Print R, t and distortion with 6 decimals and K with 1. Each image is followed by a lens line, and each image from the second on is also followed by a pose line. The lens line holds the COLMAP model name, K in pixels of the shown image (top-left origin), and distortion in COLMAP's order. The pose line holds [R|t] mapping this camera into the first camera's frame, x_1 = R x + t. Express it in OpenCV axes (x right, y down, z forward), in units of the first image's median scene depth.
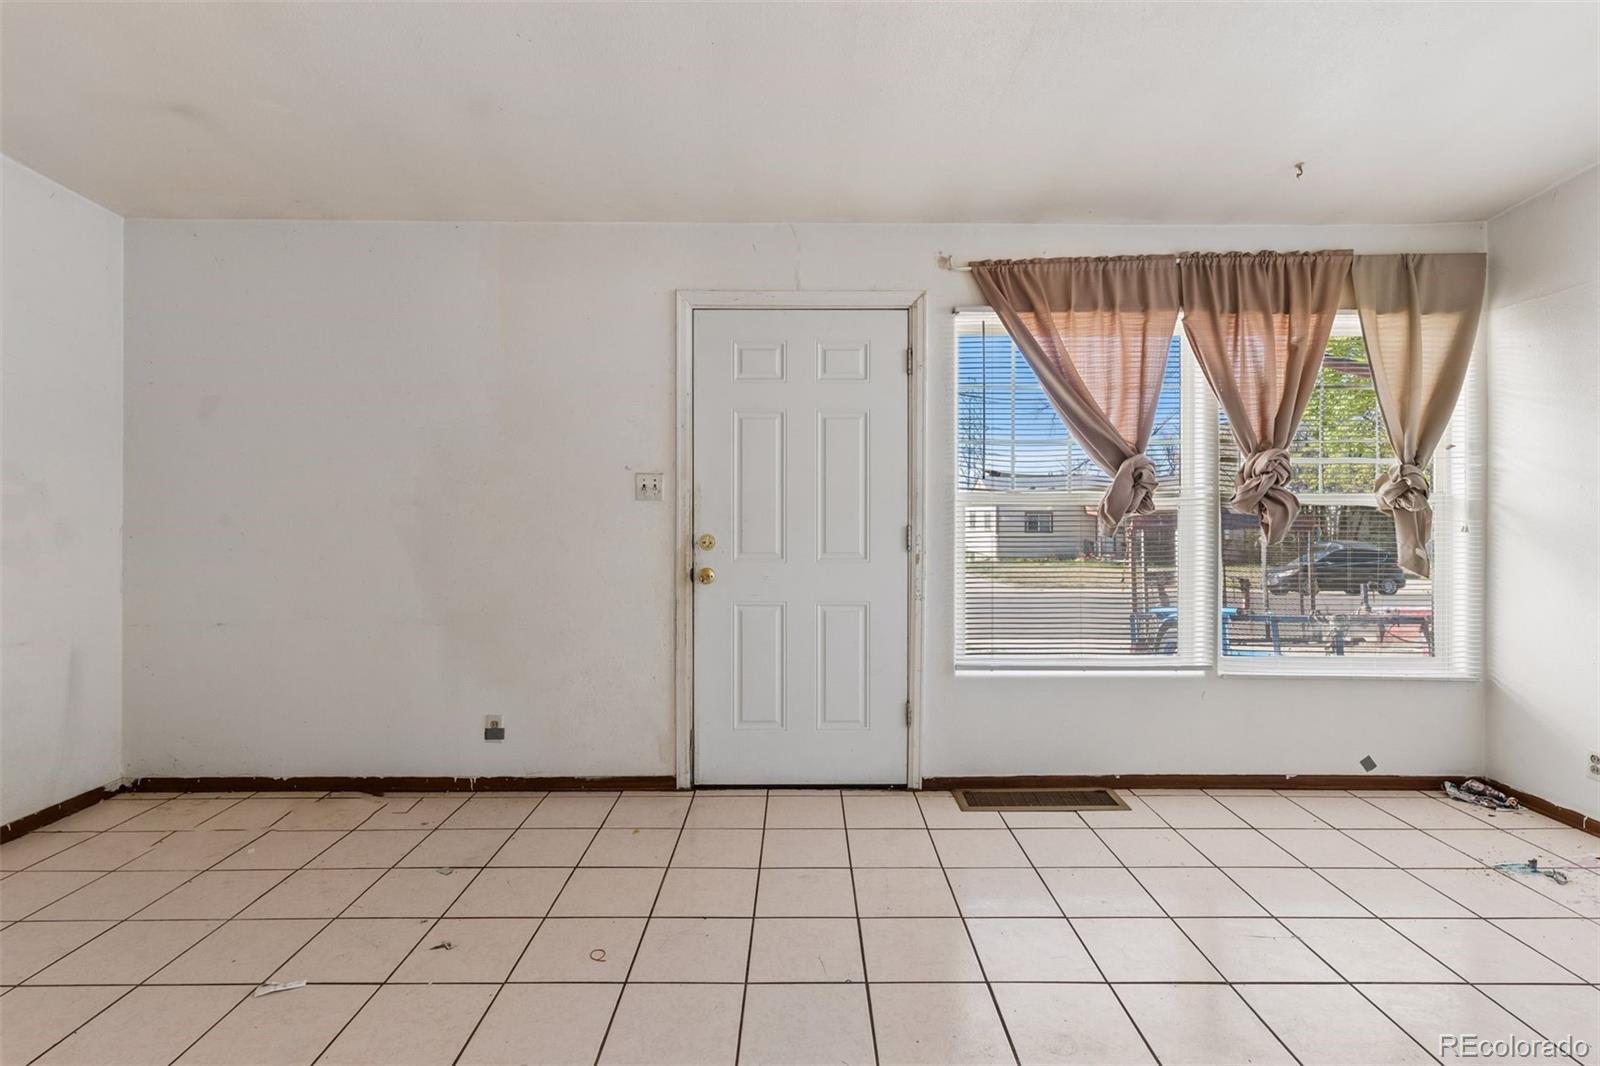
lens RADIAL K [[766.0, 0, 802.0], [0, 766.0, 518.8], [0, 0, 1]] dist [0.003863, -0.000404]
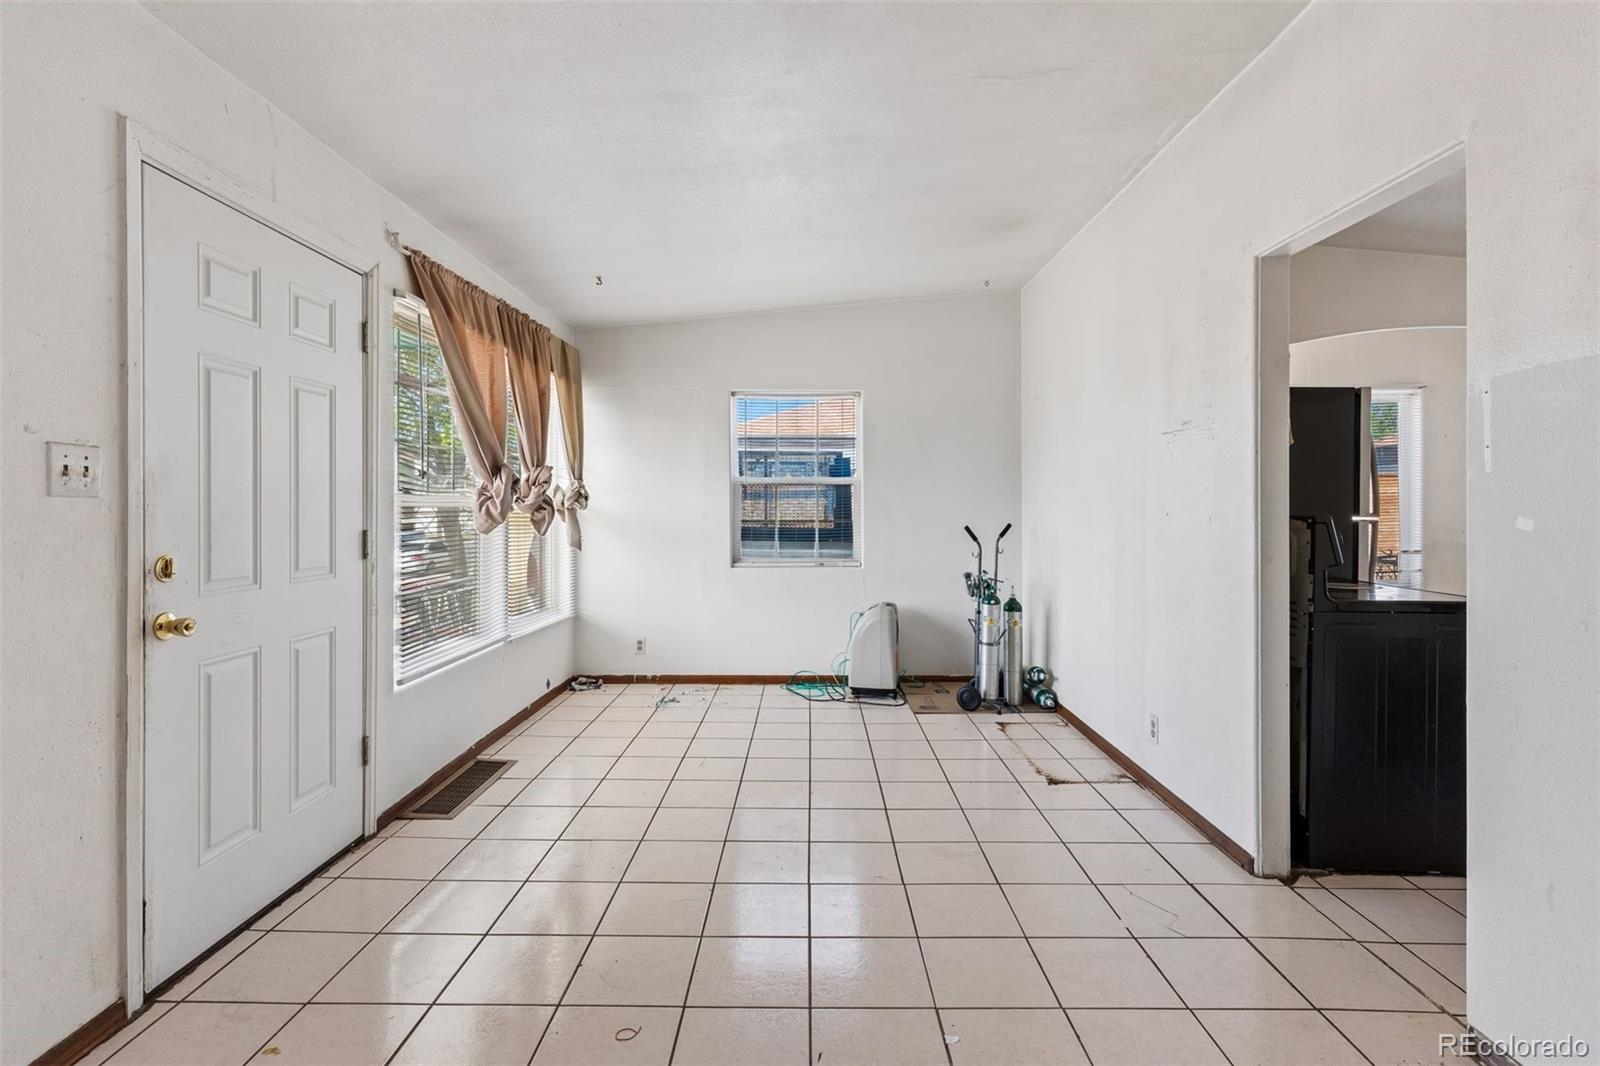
lens RADIAL K [[766.0, 0, 802.0], [0, 766.0, 518.8], [0, 0, 1]] dist [0.003863, -0.000404]
pose [[0.009552, -0.015757, 0.999830, -0.714711], [0.005441, 0.999862, 0.015705, -0.014707], [-0.999940, 0.005290, 0.009637, 0.509983]]
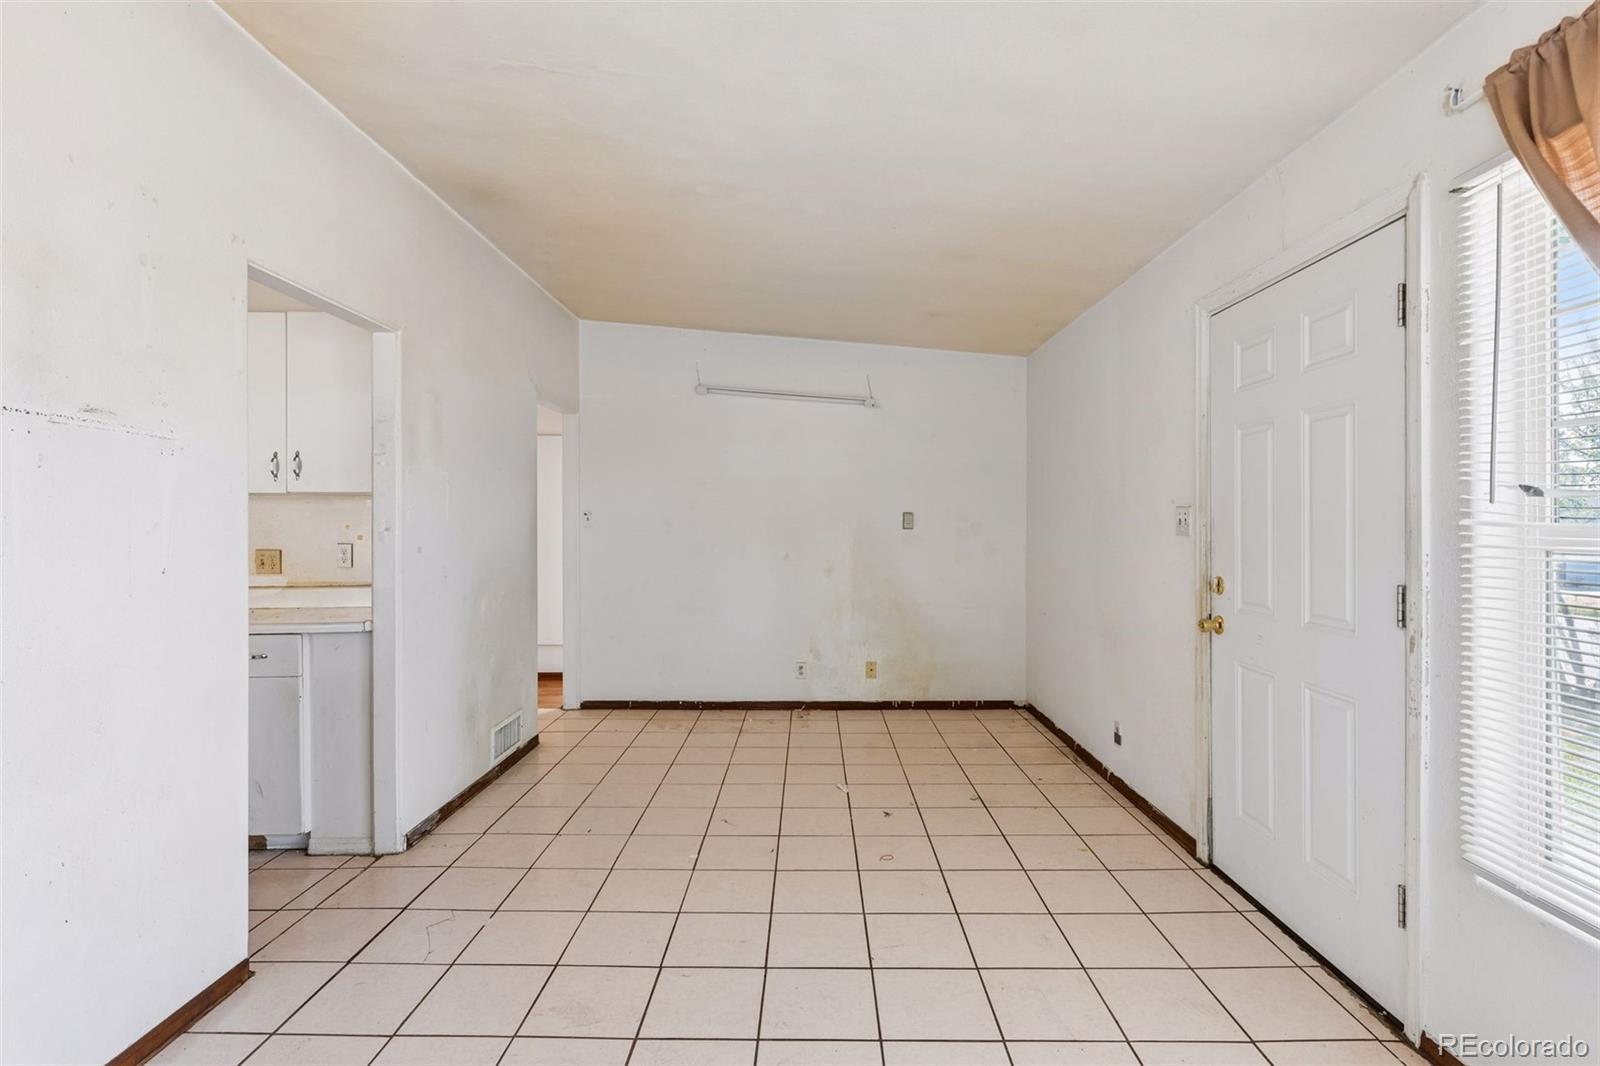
lens RADIAL K [[766.0, 0, 802.0], [0, 766.0, 518.8], [0, 0, 1]] dist [0.003863, -0.000404]
pose [[-0.028692, -0.005655, -0.999572, 0.741956], [0.005175, 0.999970, -0.005806, -0.040803], [0.999575, -0.005339, -0.028662, 0.557989]]
